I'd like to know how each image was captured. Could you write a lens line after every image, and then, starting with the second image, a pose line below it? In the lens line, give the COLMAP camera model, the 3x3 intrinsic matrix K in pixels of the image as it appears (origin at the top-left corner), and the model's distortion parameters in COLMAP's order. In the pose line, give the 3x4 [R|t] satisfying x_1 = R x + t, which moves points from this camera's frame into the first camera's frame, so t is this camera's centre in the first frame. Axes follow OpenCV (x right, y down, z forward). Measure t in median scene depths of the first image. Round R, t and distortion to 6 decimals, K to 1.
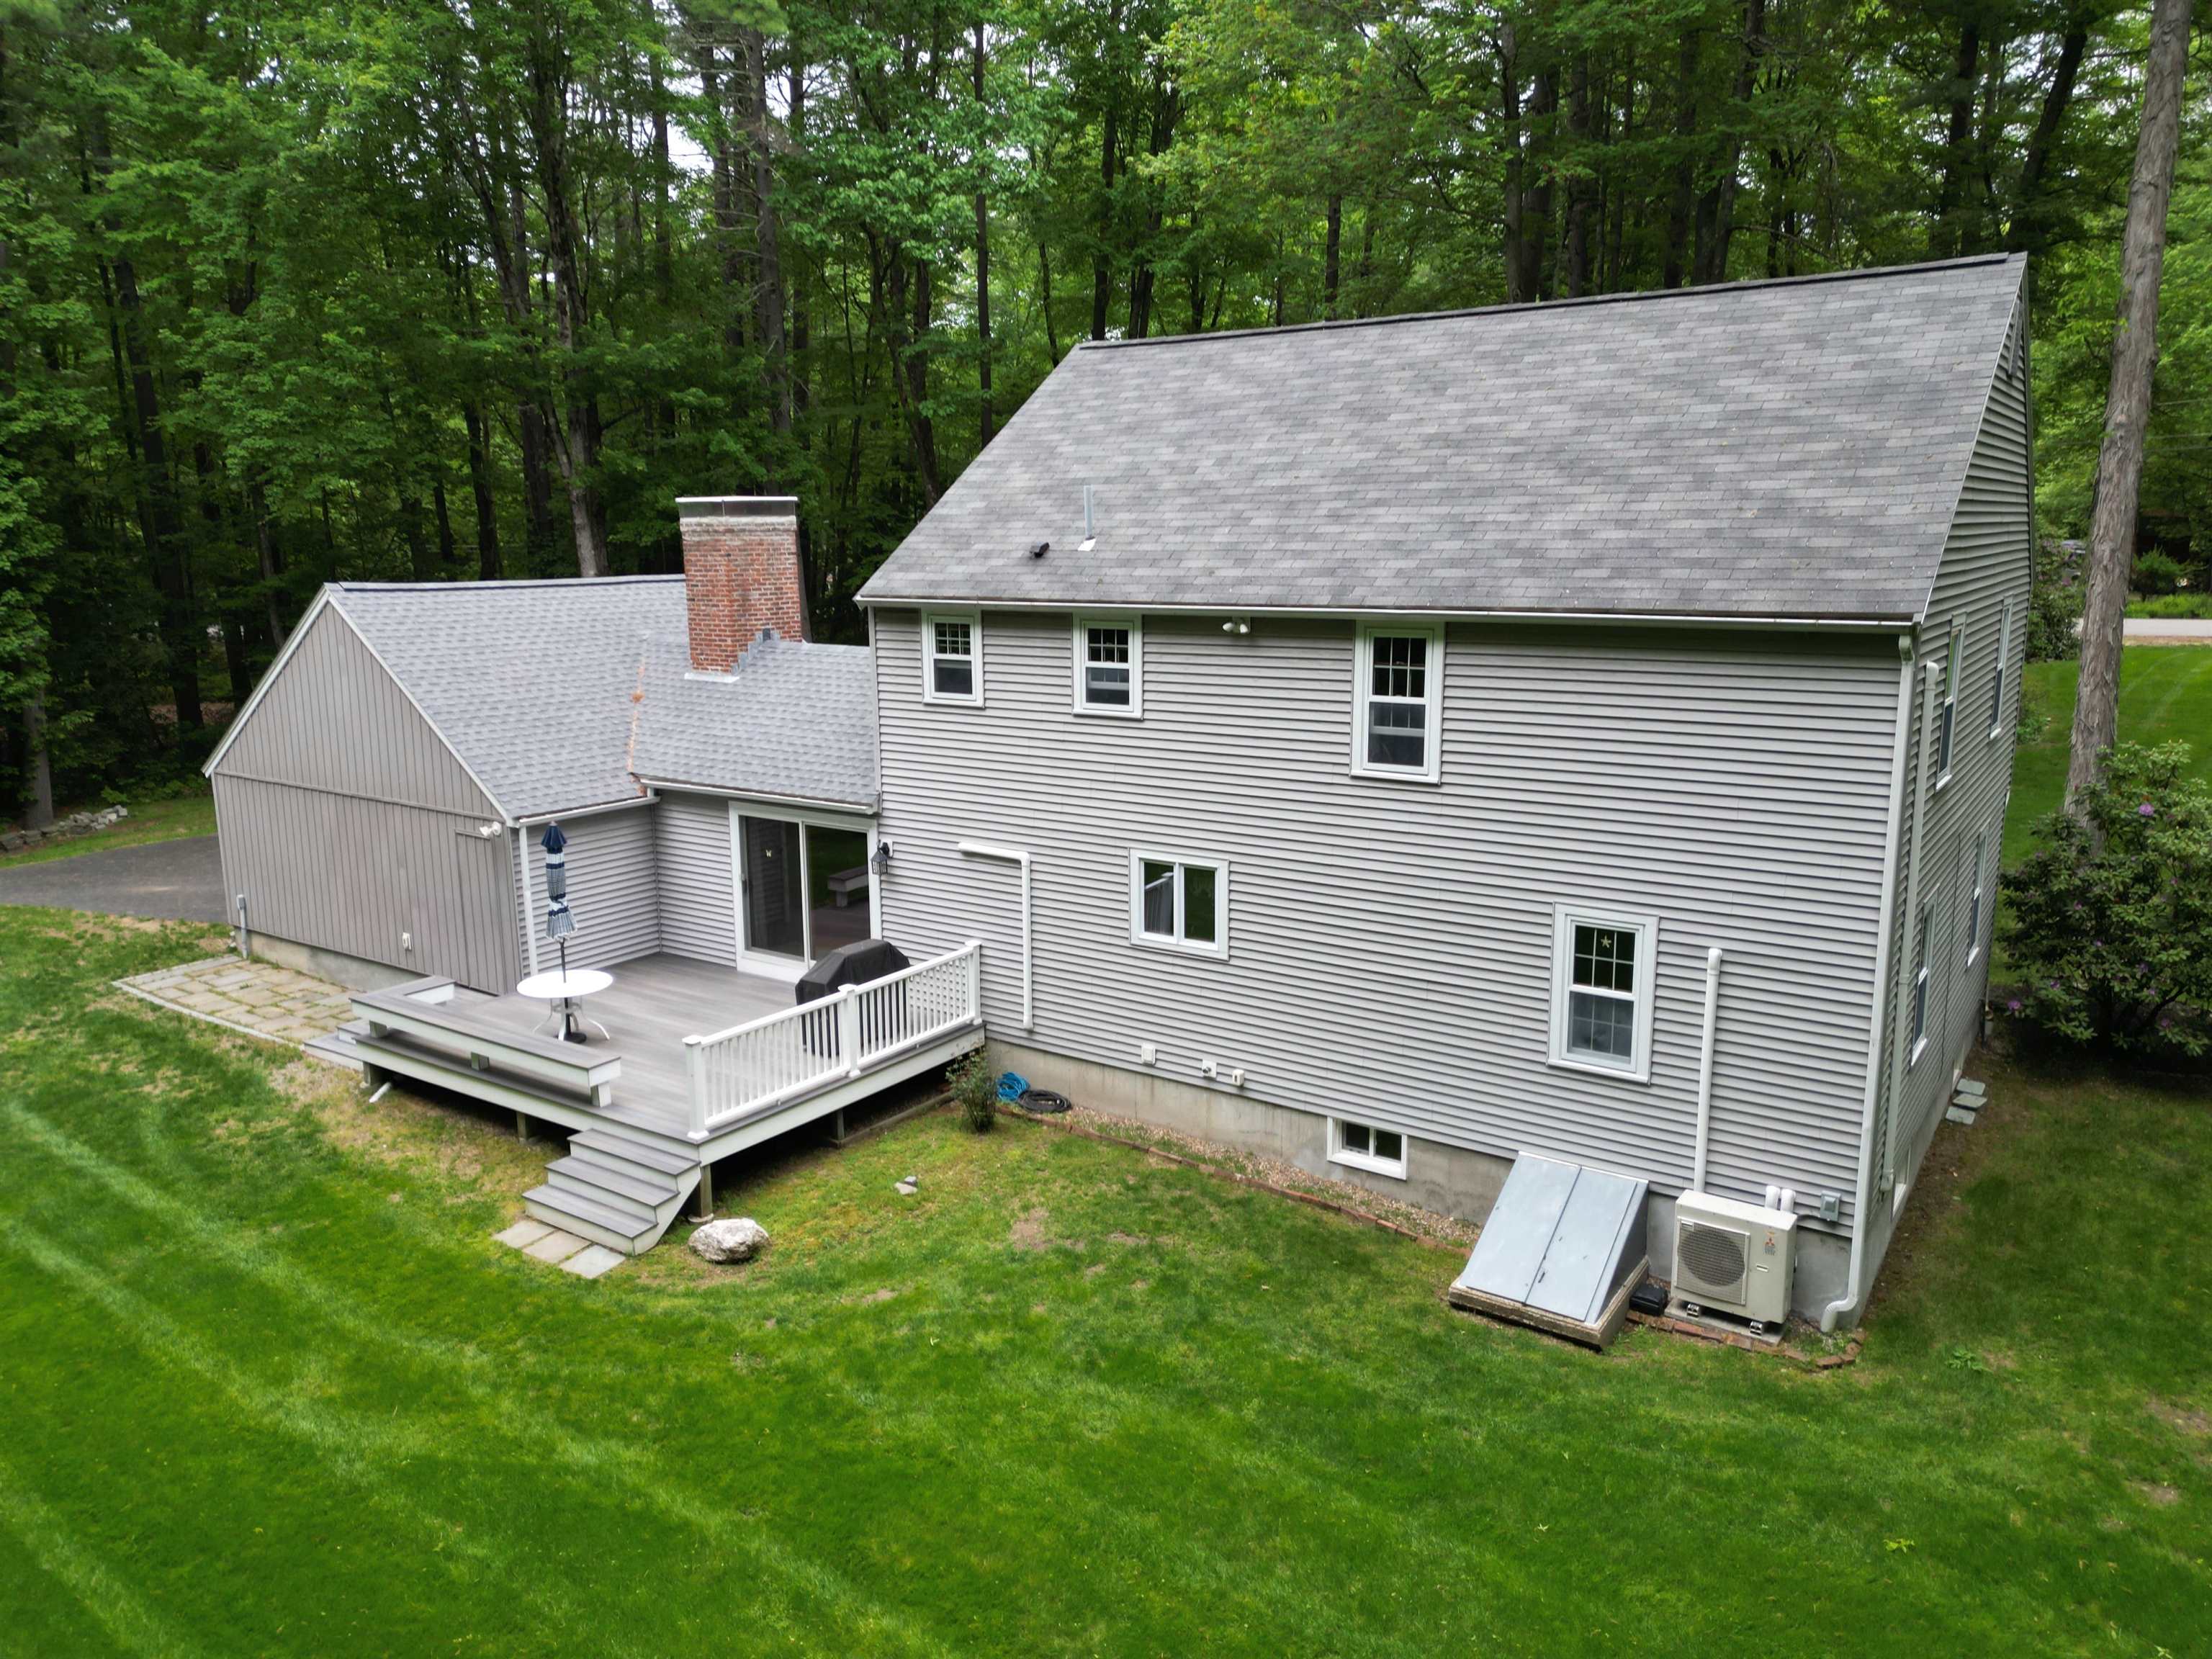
lens RADIAL K [[1554.8, 0, 1106.0], [0, 1554.8, 829.5], [0, 0, 1]] dist [0.084079, -0.086971]
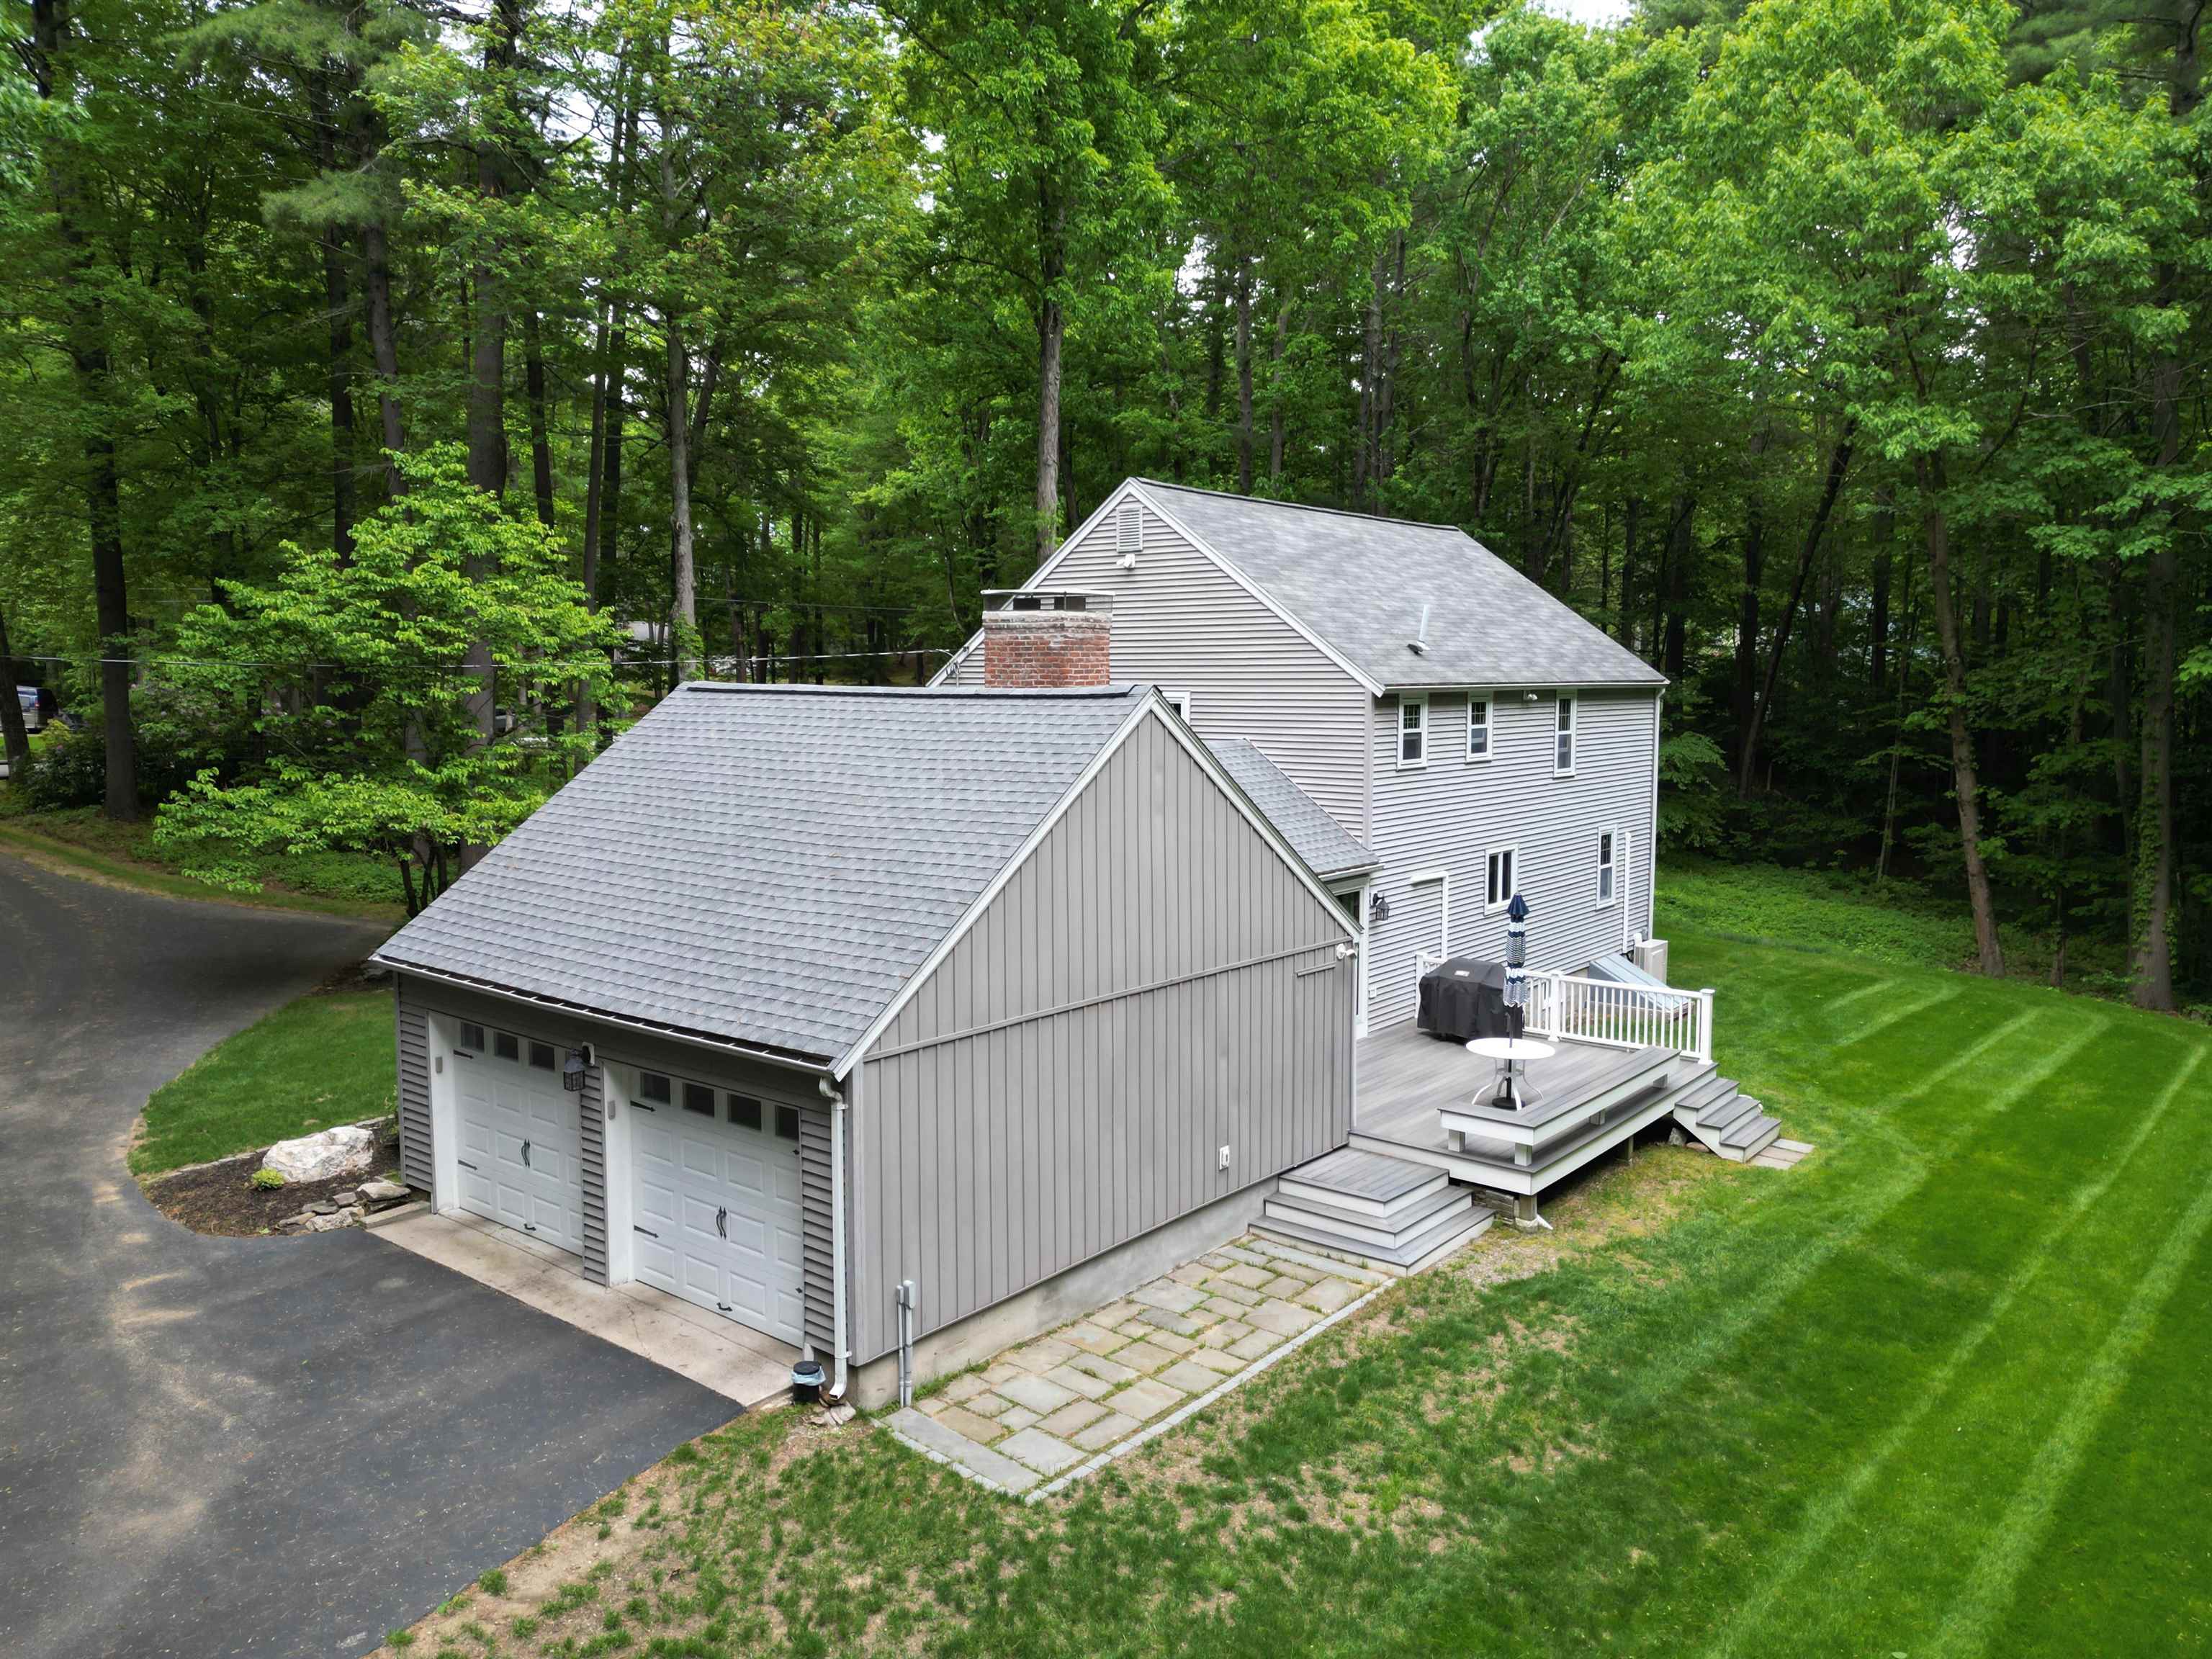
lens RADIAL K [[1554.8, 0, 1106.0], [0, 1554.8, 829.5], [0, 0, 1]] dist [0.084079, -0.086971]
pose [[0.067963, -0.090481, 0.993576, -1.406914], [0.188491, 0.979109, 0.076271, -0.177916], [-0.979720, 0.182097, 0.083598, 1.165674]]
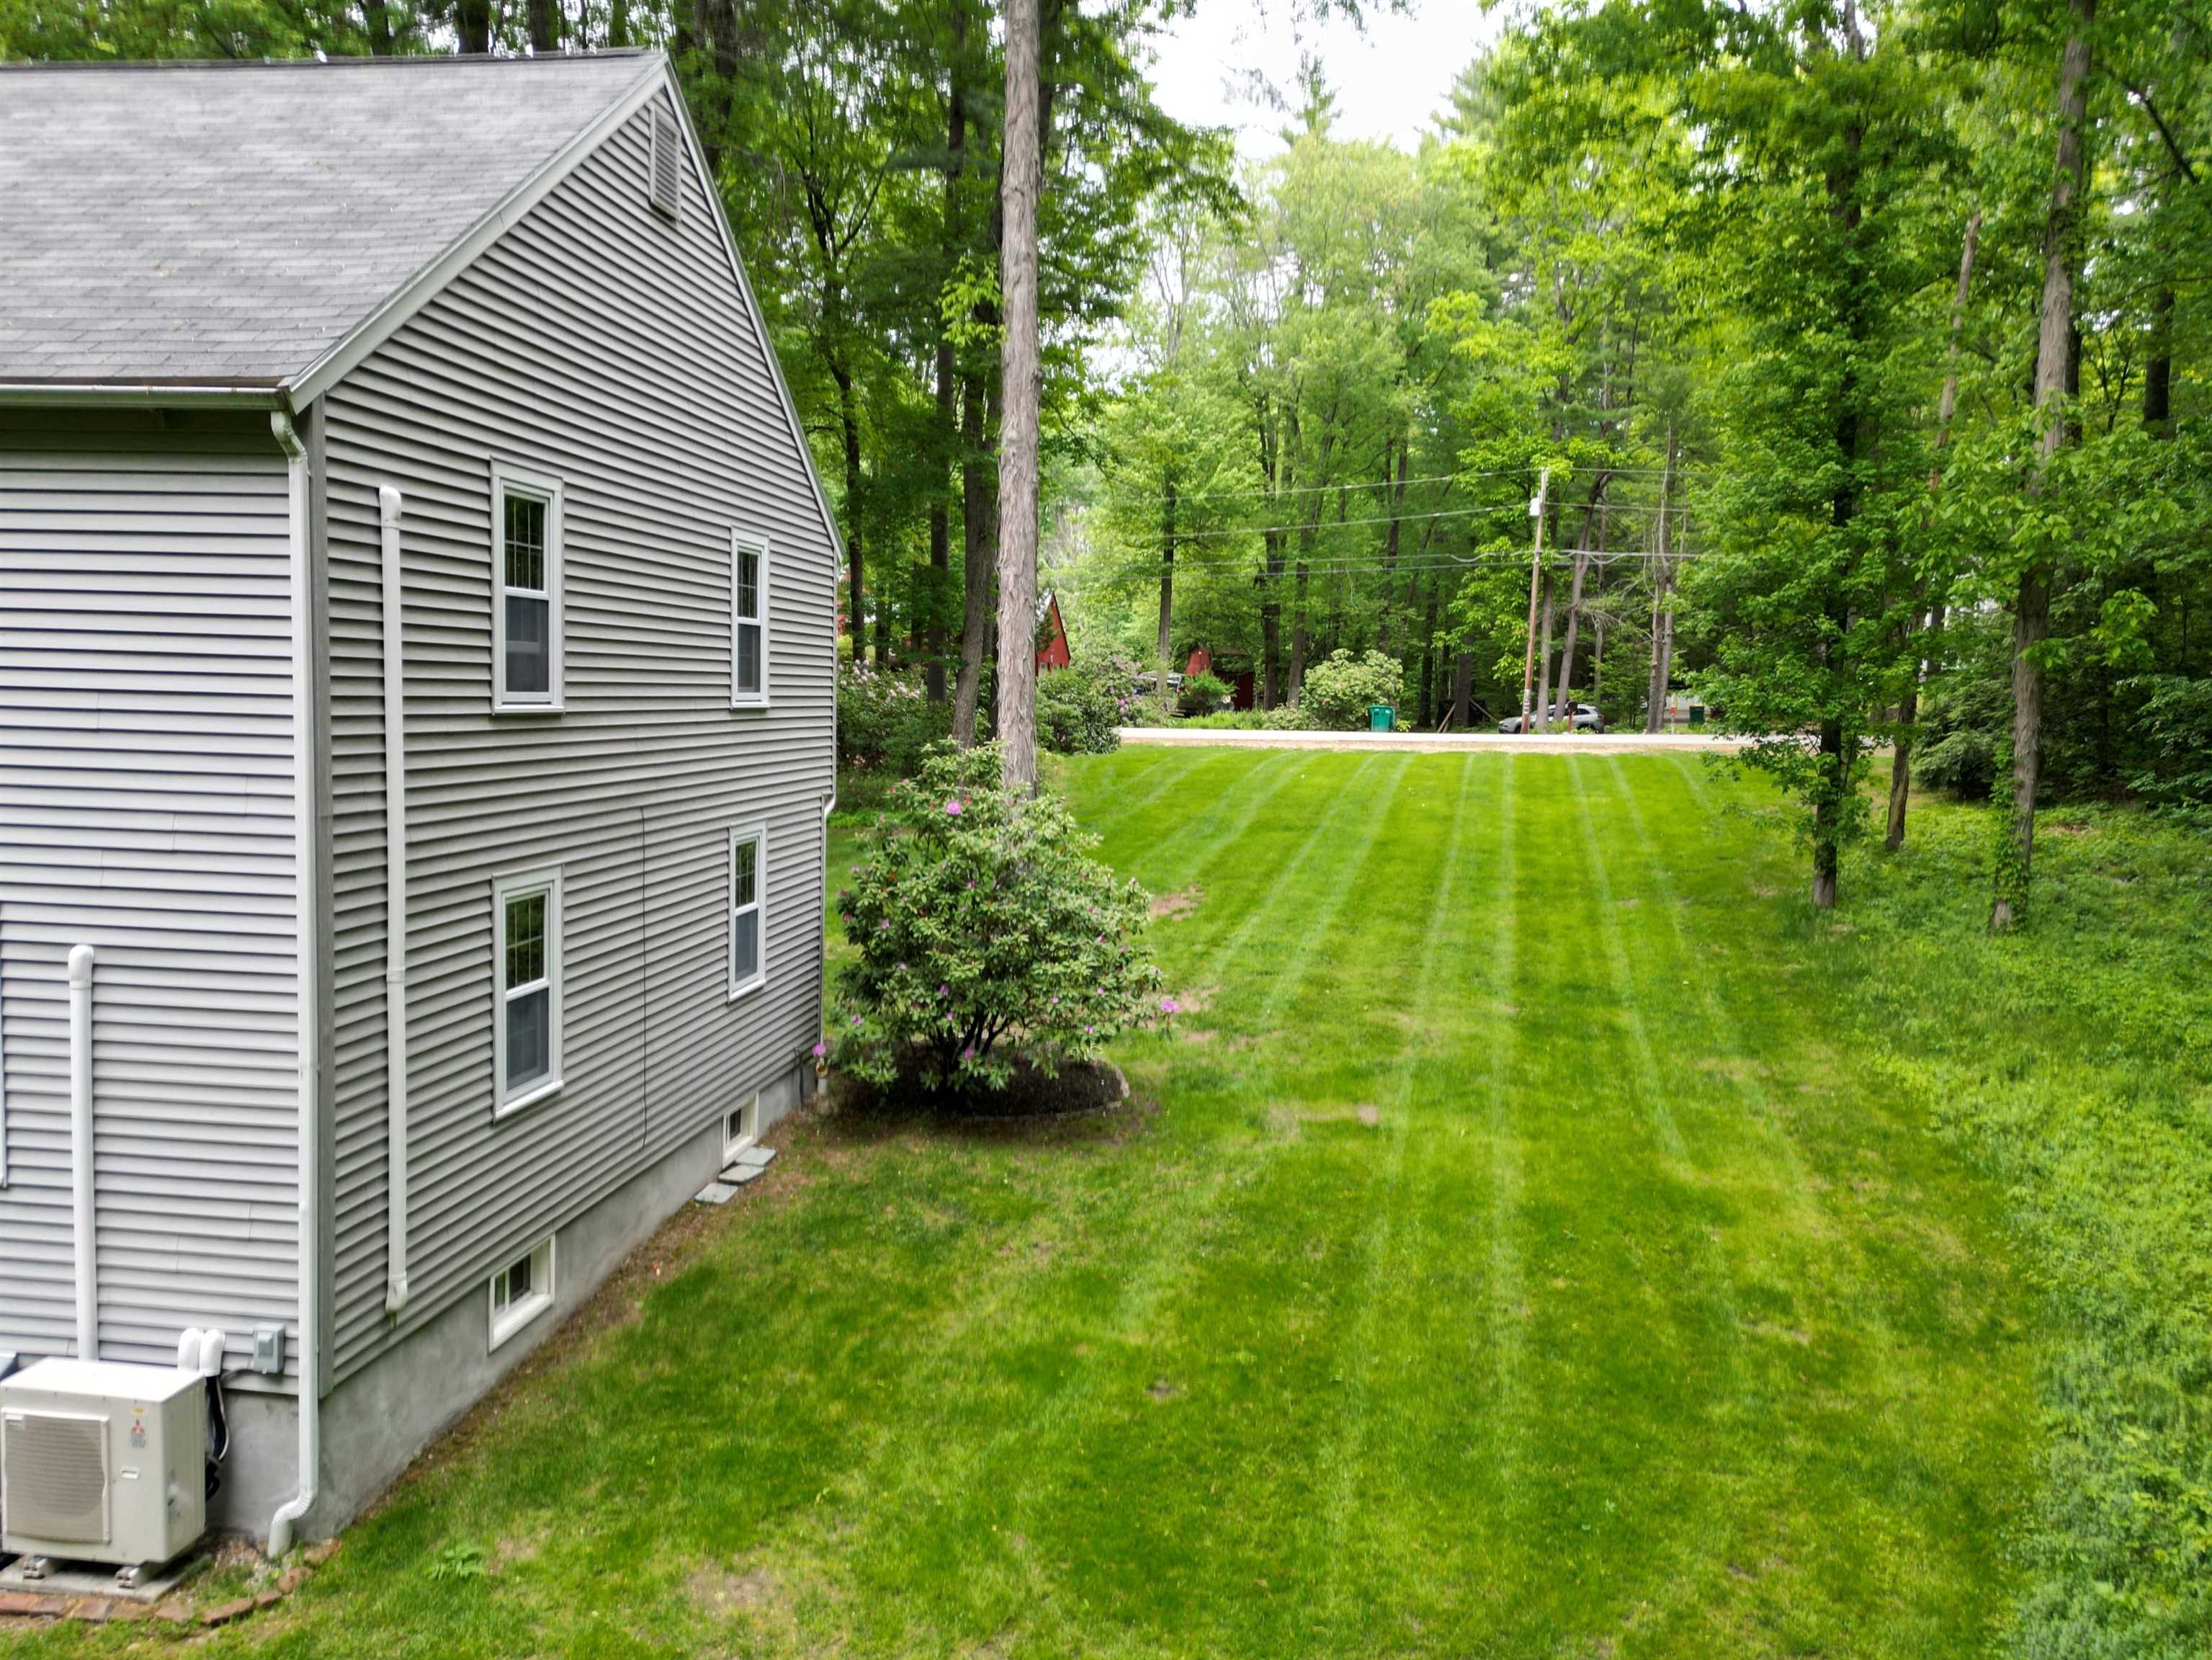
lens RADIAL K [[1618.8, 0, 1106.0], [0, 1618.8, 830.0], [0, 0, 1]] dist [0.080340, -0.080464]
pose [[0.892097, -0.007112, 0.451788, 0.364555], [0.050501, 0.995181, -0.084052, 0.084497], [-0.449013, 0.097798, 0.888157, 0.203034]]
